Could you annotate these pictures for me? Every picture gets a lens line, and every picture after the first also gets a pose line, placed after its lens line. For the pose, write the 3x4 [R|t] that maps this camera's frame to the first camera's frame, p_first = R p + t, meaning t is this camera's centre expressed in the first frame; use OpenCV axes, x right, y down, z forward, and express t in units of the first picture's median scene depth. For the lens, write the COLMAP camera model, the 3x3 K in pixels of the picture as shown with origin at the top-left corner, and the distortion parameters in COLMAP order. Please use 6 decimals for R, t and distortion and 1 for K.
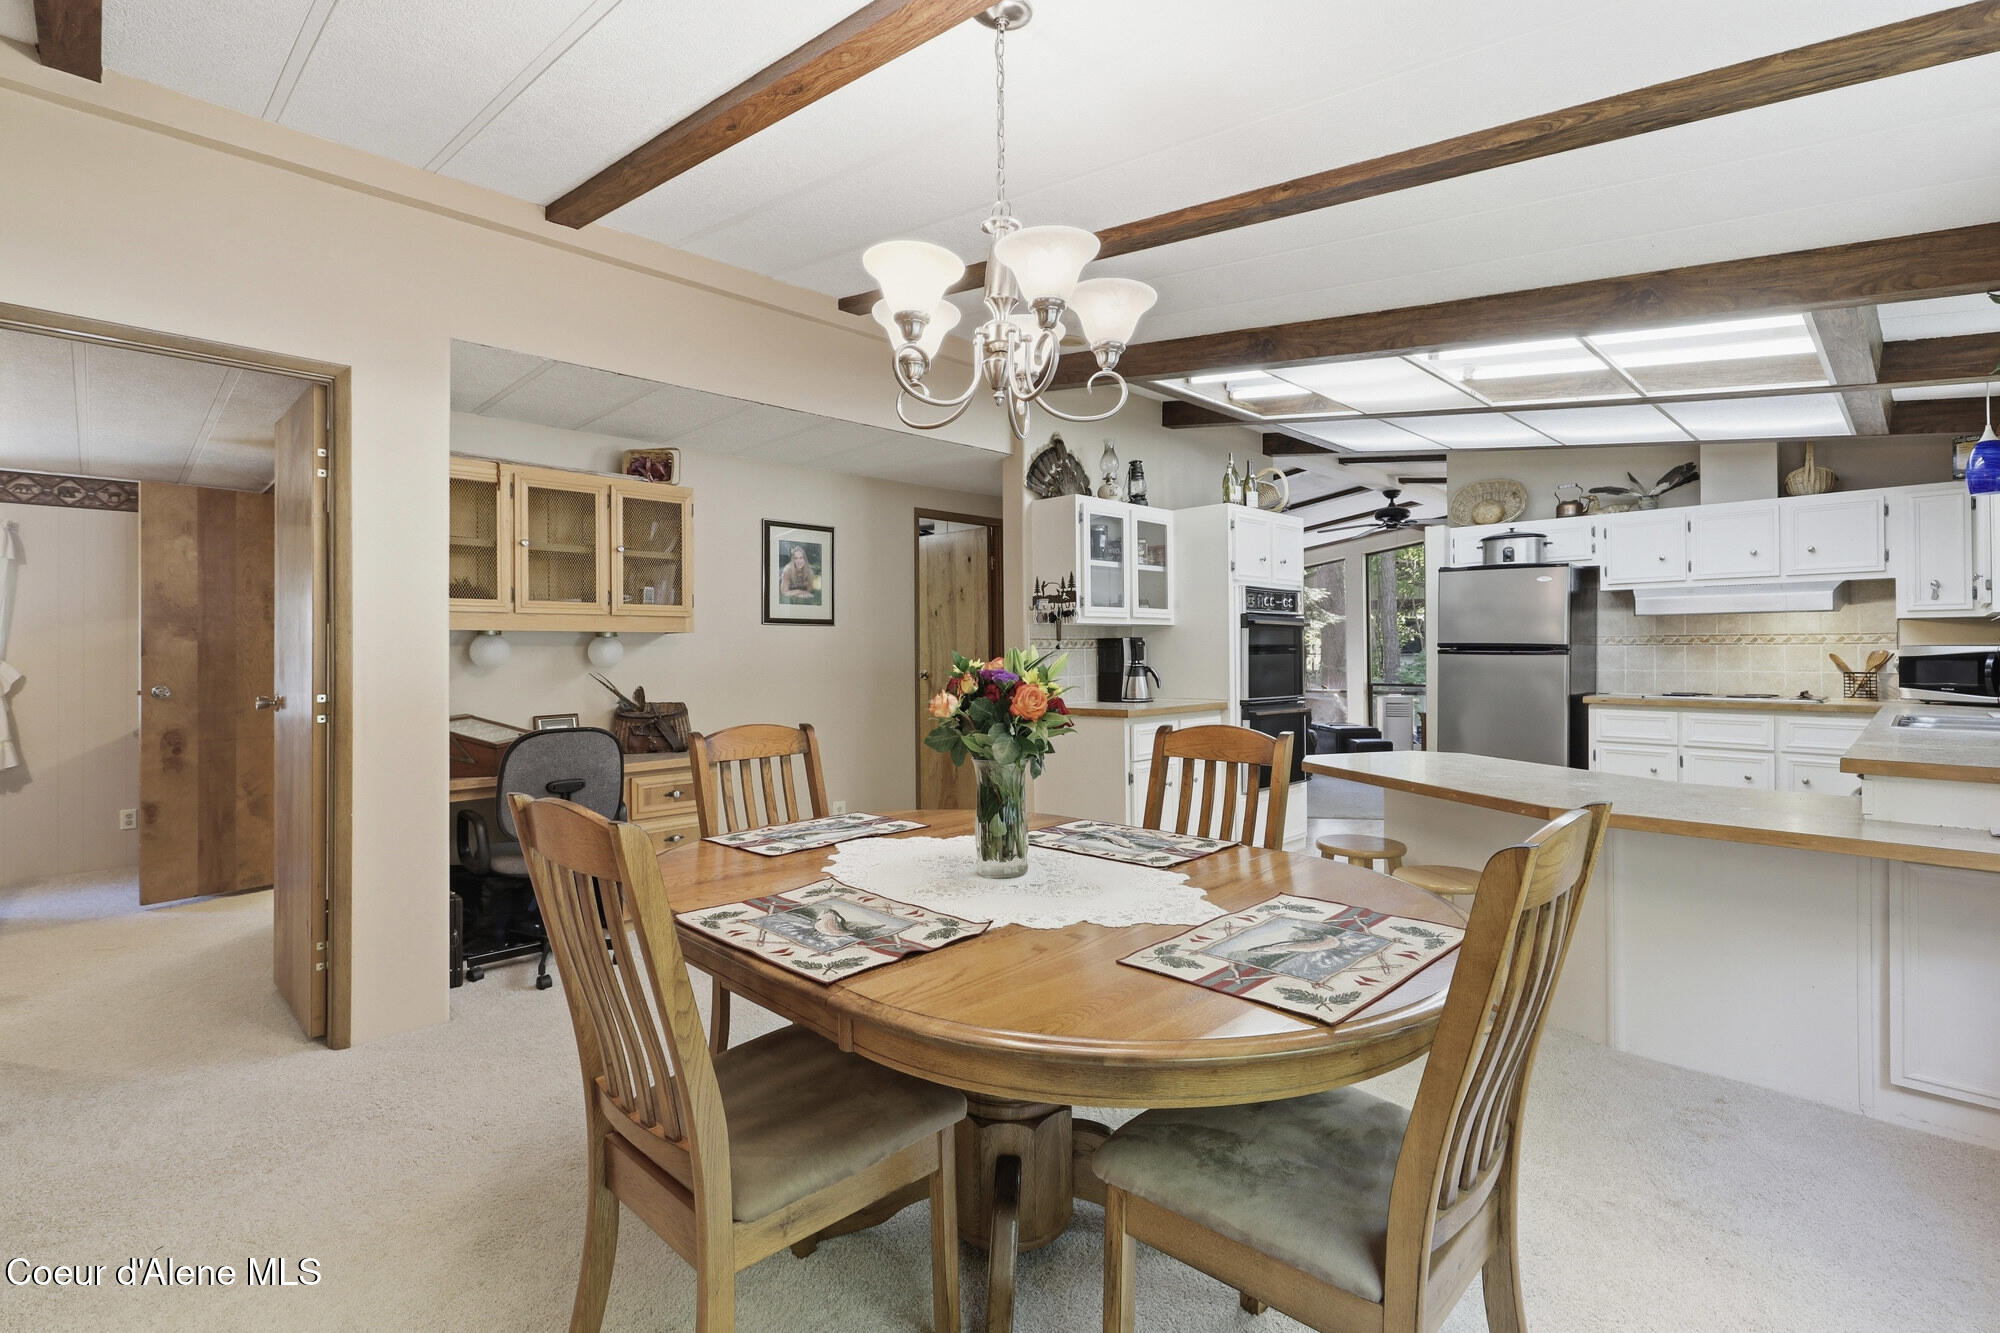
lens RADIAL K [[912.5, 0, 986.3], [0, 912.5, 654.5], [0, 0, 1]] dist [-0.005484, -0.000204]
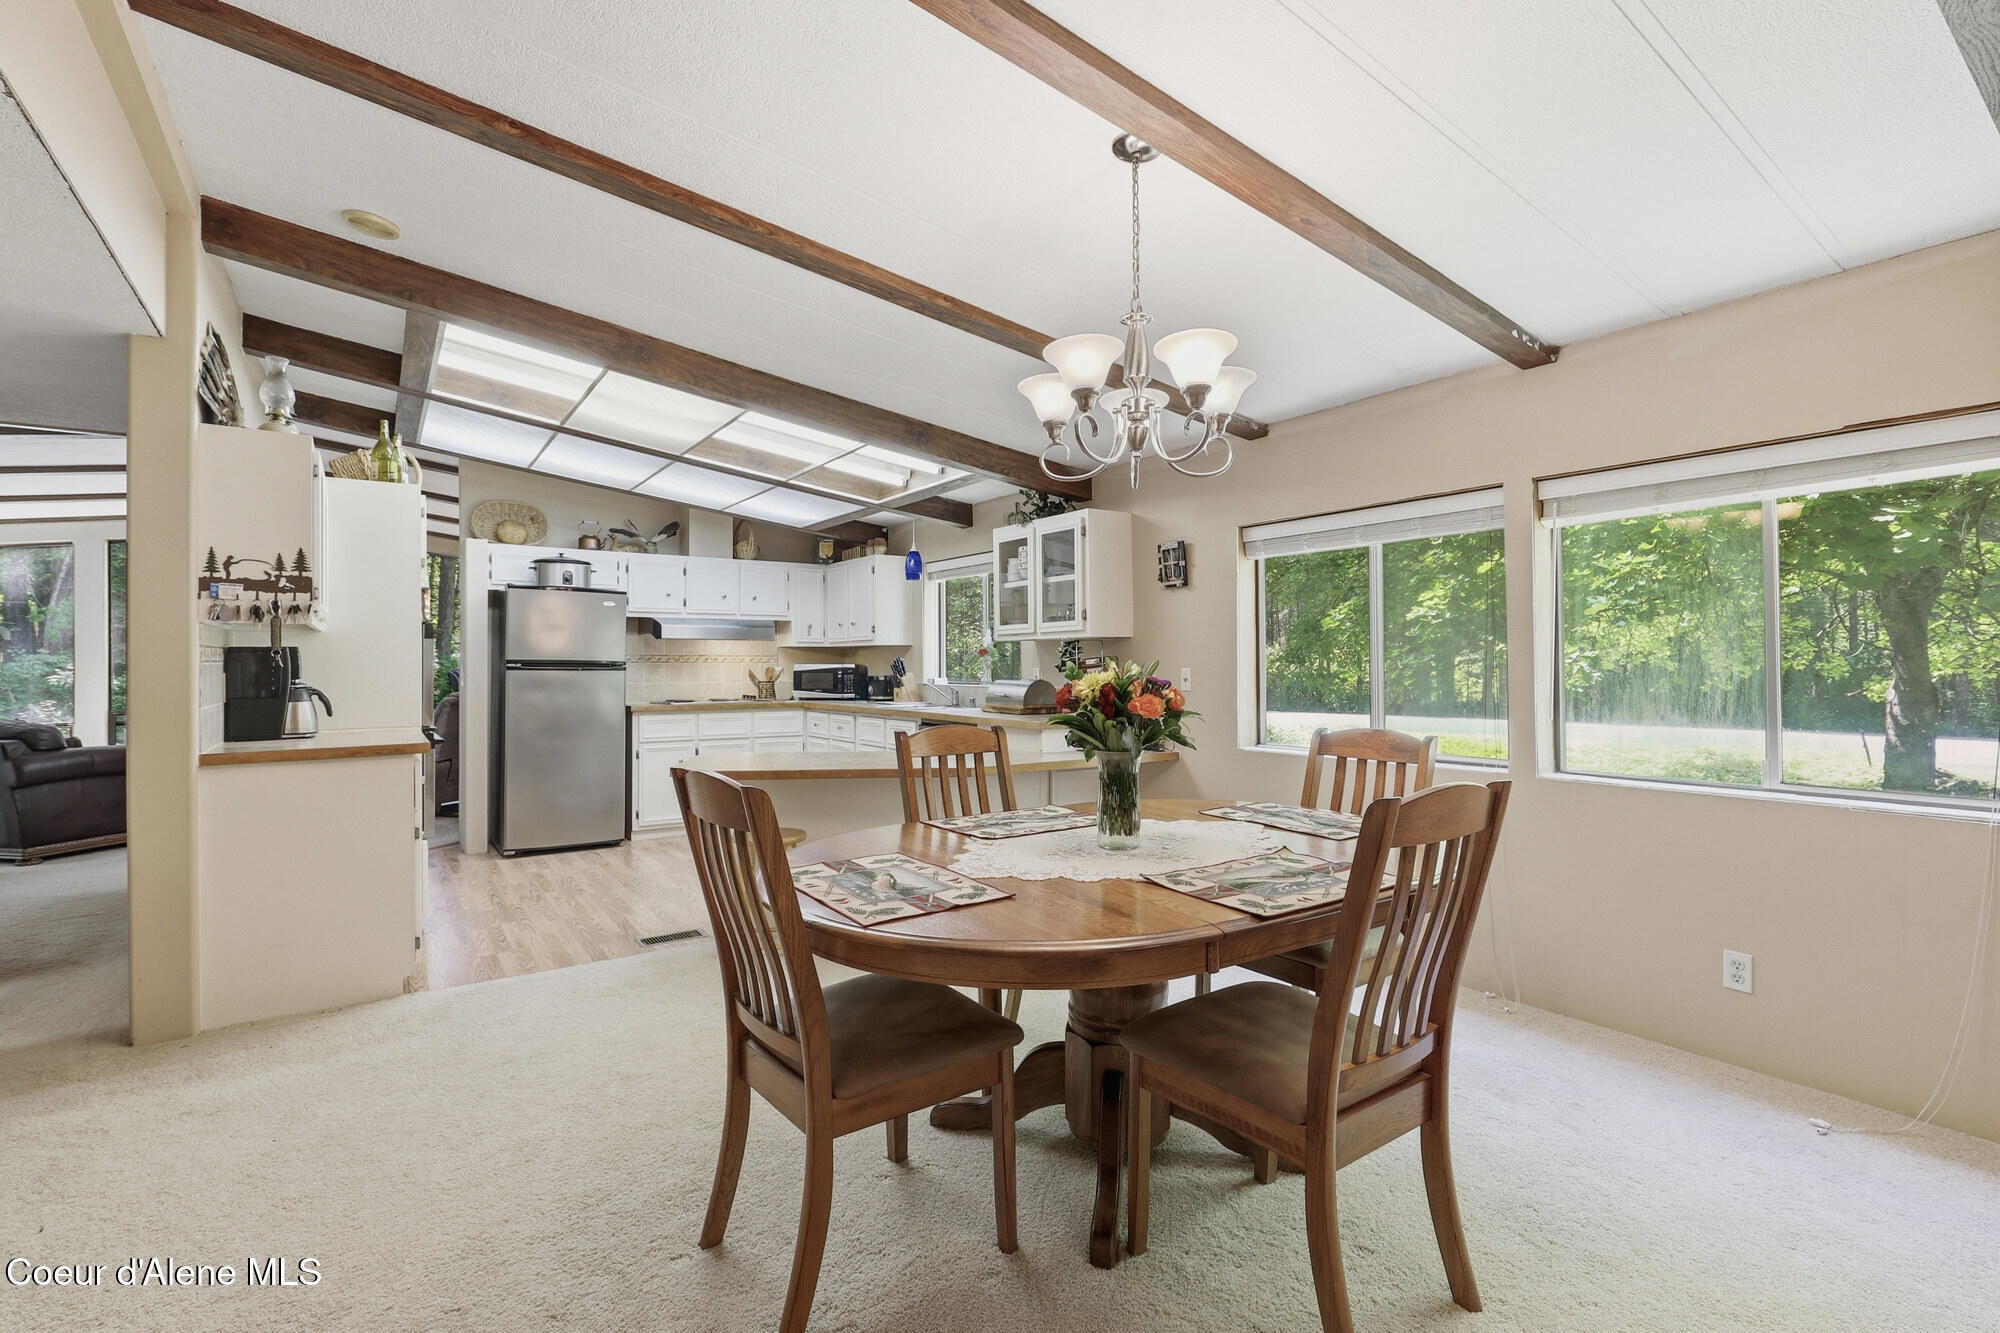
lens RADIAL K [[912.5, 0, 986.1], [0, 912.5, 665.3], [0, 0, 1]] dist [-0.005484, -0.000204]
pose [[0.180207, 0.003796, 0.983621, -0.456444], [0.004893, 0.999977, -0.004756, 0.001746], [-0.983617, 0.005670, 0.180184, 0.362362]]
